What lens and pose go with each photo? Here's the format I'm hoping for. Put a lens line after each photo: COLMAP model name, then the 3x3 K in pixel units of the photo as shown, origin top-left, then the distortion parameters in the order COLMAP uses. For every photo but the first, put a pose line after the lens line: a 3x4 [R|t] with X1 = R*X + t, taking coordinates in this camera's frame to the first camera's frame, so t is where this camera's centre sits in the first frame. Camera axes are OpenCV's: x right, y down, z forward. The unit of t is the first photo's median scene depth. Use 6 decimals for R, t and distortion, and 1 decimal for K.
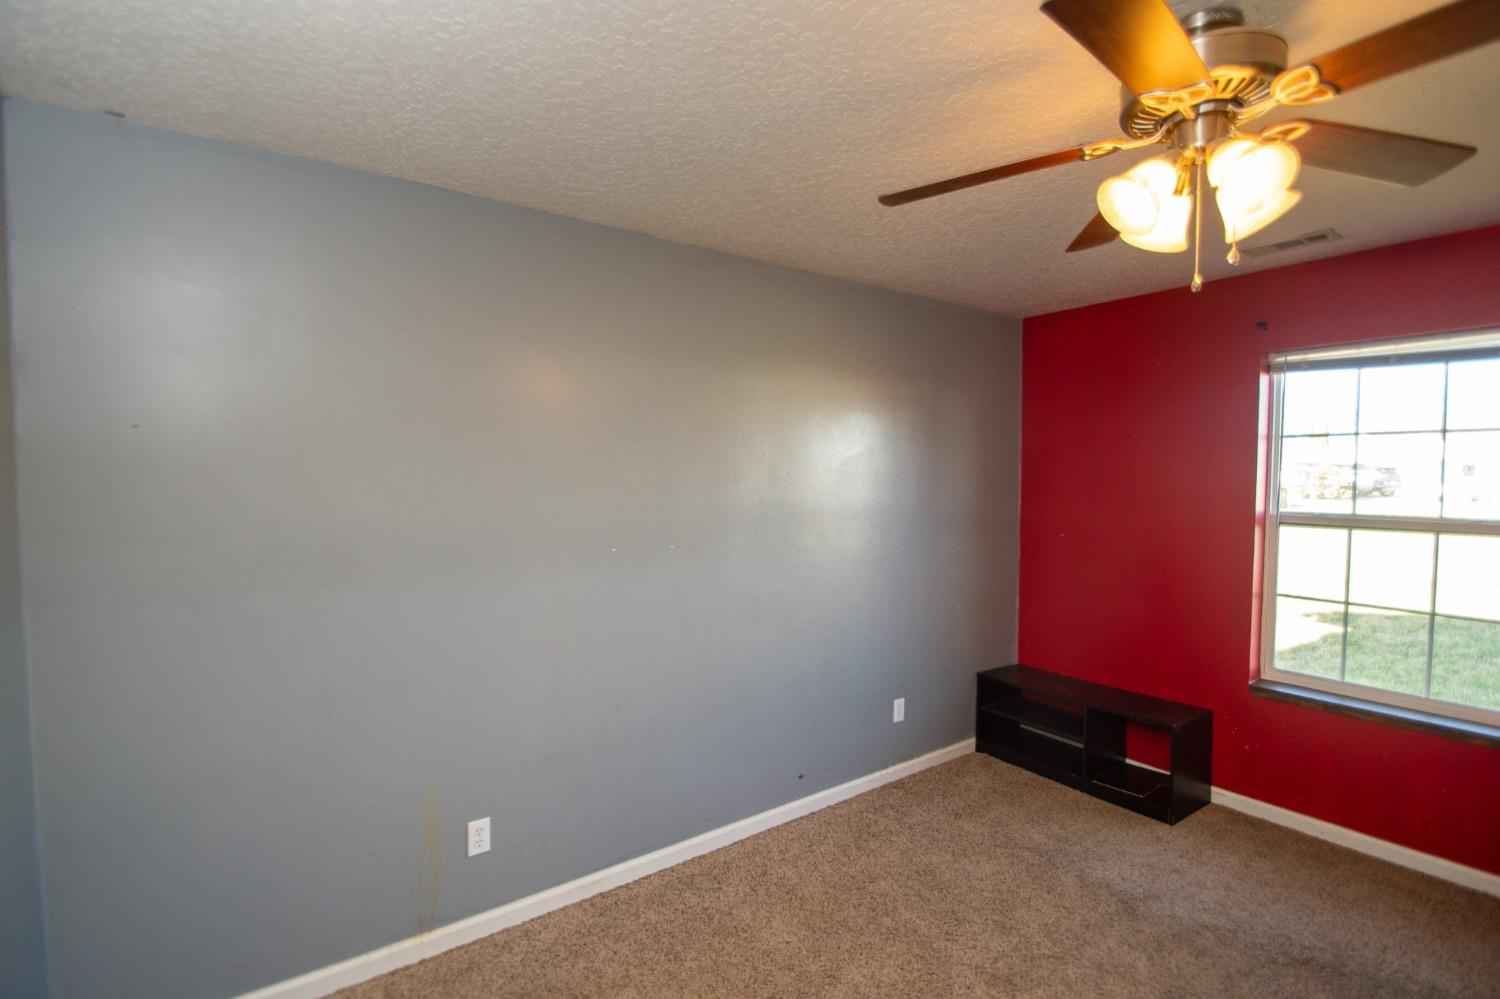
lens RADIAL K [[728.6, 0, 750.0], [0, 728.6, 499.5], [0, 0, 1]] dist [0.000911, -0.000031]
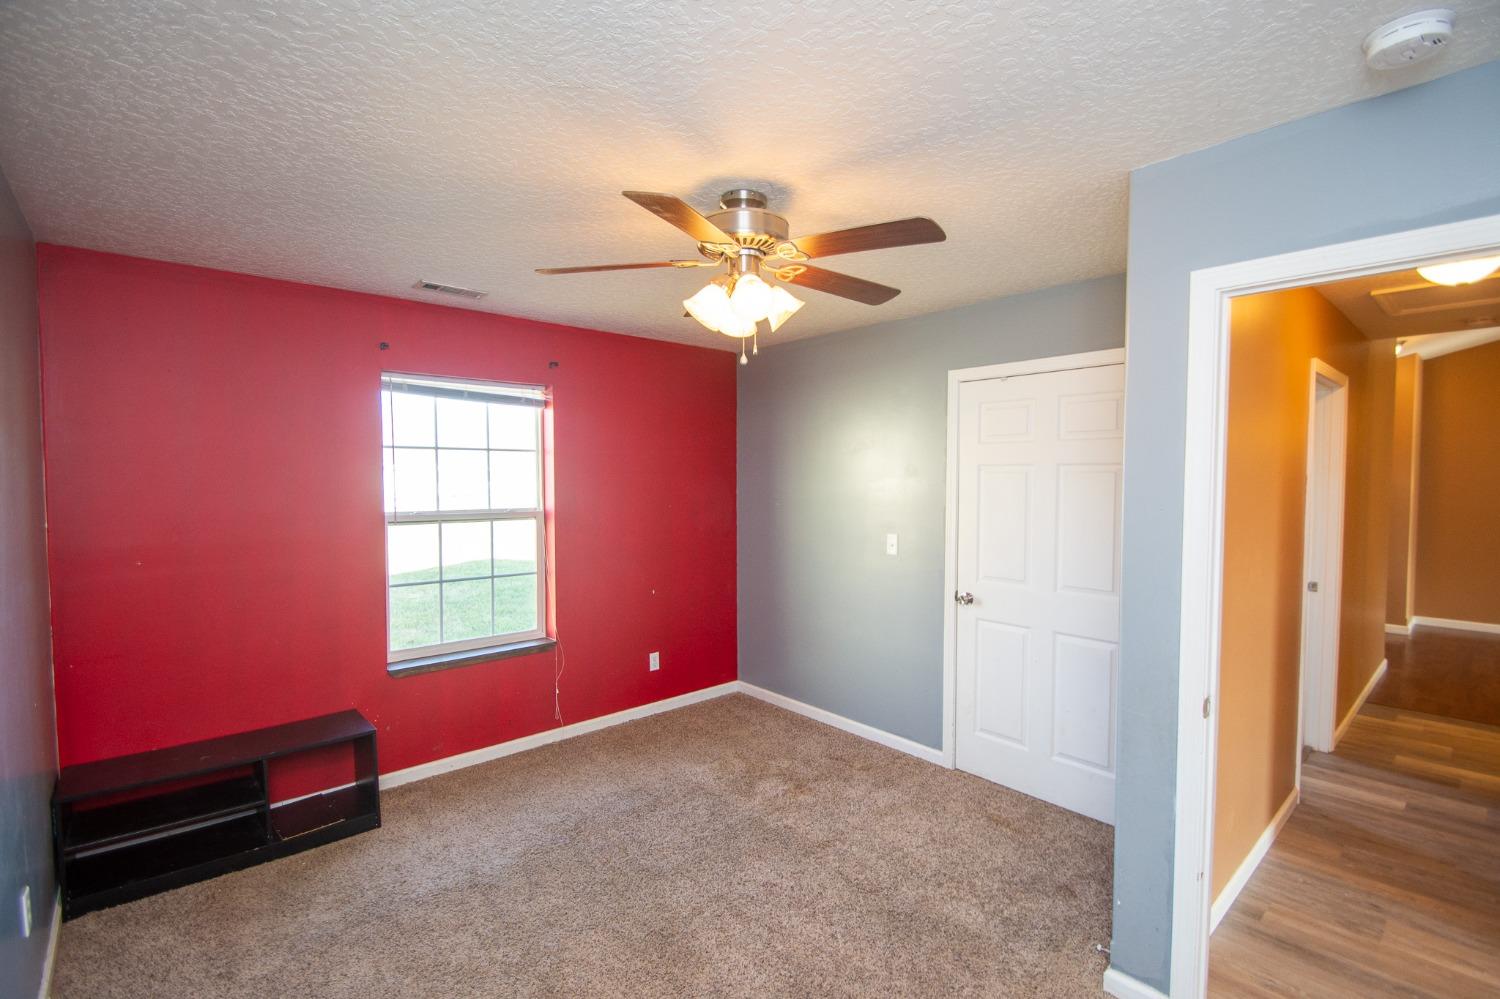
lens RADIAL K [[677.3, 0, 751.4], [0, 677.3, 507.3], [0, 0, 1]] dist [0.002489, -0.000070]
pose [[-0.082051, -0.045836, 0.995574, -0.384222], [0.047988, 0.997602, 0.049884, -0.018999], [-0.995472, 0.051868, -0.079654, 0.539244]]
